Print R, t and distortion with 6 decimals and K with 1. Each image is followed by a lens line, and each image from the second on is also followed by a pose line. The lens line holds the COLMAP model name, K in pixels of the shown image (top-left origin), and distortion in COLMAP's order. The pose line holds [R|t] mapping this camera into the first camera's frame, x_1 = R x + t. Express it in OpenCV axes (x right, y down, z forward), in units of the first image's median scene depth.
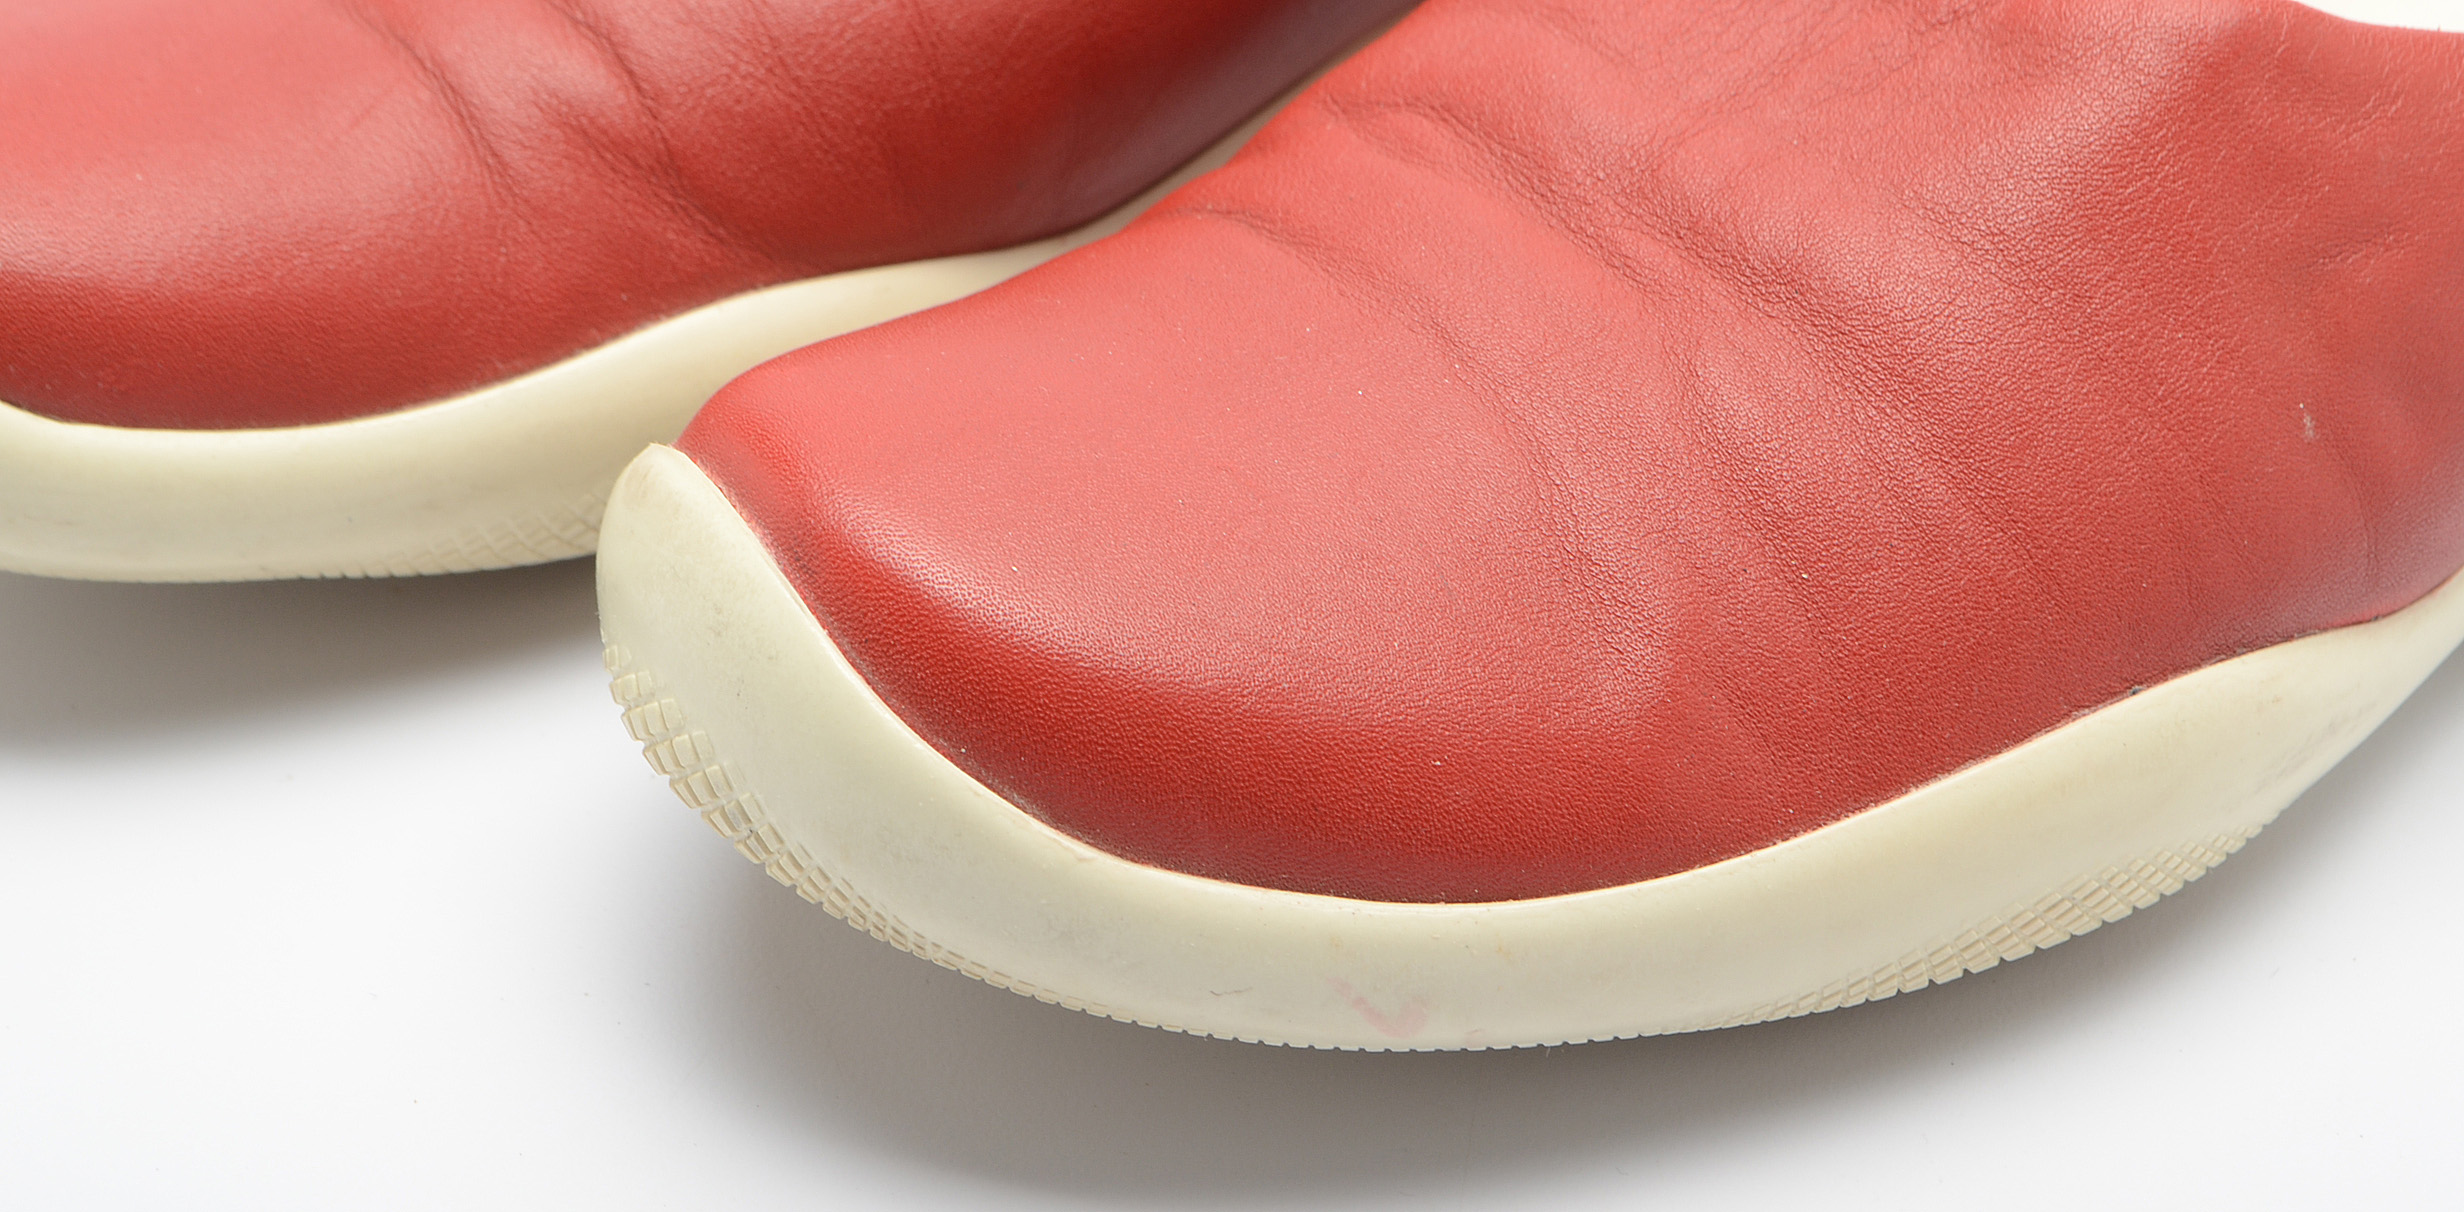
lens RADIAL K [[4053.4, 0, 1228.2], [0, 4053.4, 609.6], [0, 0, 1]] dist [0.030804, 0.000000]
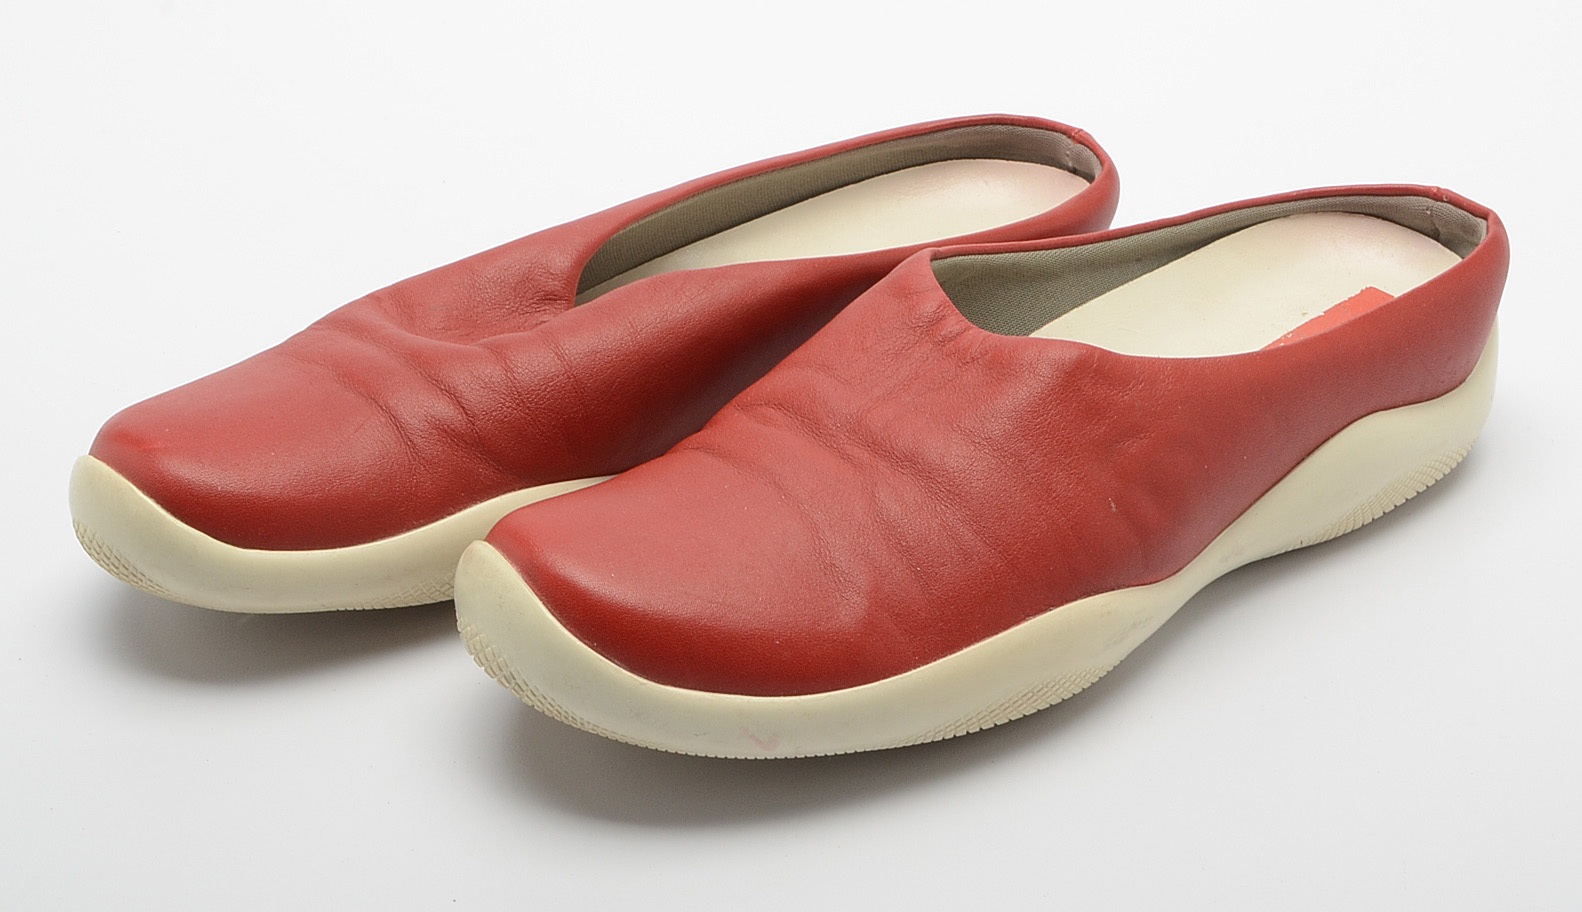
lens RADIAL K [[1911.9, 0, 794.0], [0, 1911.9, 454.1], [0, 0, 1]] dist [-0.000123, 0.000000]
pose [[0.998619, -0.047788, 0.021832, 0.036424], [0.050194, 0.990536, -0.127748, 0.066951], [-0.015521, 0.128667, 0.991566, -0.212710]]
